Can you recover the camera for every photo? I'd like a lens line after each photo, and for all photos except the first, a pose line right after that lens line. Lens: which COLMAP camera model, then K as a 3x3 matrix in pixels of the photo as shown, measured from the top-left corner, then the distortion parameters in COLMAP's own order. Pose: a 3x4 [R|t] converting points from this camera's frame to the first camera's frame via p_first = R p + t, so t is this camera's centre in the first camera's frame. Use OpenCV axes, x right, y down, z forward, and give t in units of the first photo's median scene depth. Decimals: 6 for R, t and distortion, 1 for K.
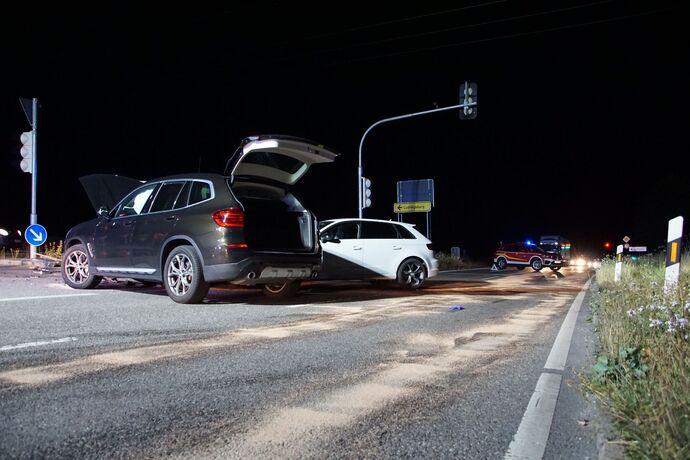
lens RADIAL K [[546.1, 0, 345.0], [0, 546.1, 230.0], [0, 0, 1]] dist [-0.150025, 0.148035]
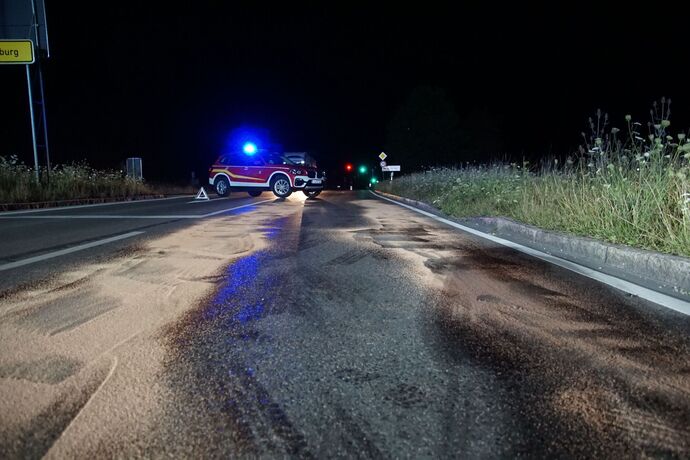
lens RADIAL K [[546.1, 0, 345.0], [0, 546.1, 230.0], [0, 0, 1]] dist [-0.150025, 0.148035]
pose [[0.894263, -0.056528, 0.443958, 0.754115], [-0.004365, 0.990842, 0.134954, 0.149607], [-0.447521, -0.122622, 0.885826, 2.144855]]
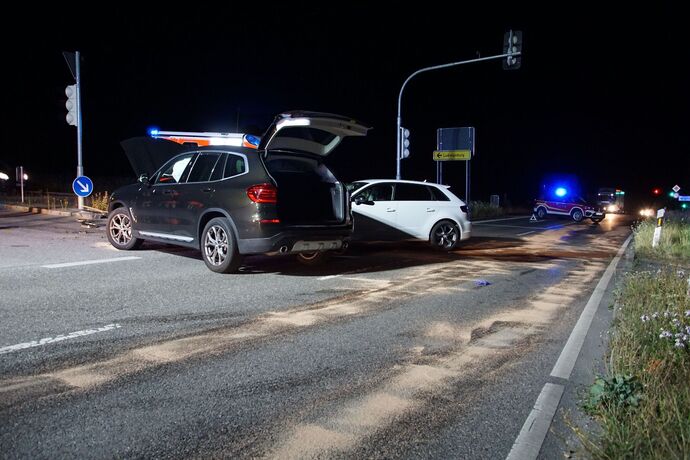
lens RADIAL K [[546.1, 0, 345.0], [0, 546.1, 230.0], [0, 0, 1]] dist [-0.150025, 0.148035]
pose [[0.997089, 0.023648, -0.072491, 0.017869], [-0.015297, 0.993402, 0.113660, -0.066311], [0.074701, -0.112220, 0.990872, -0.020248]]
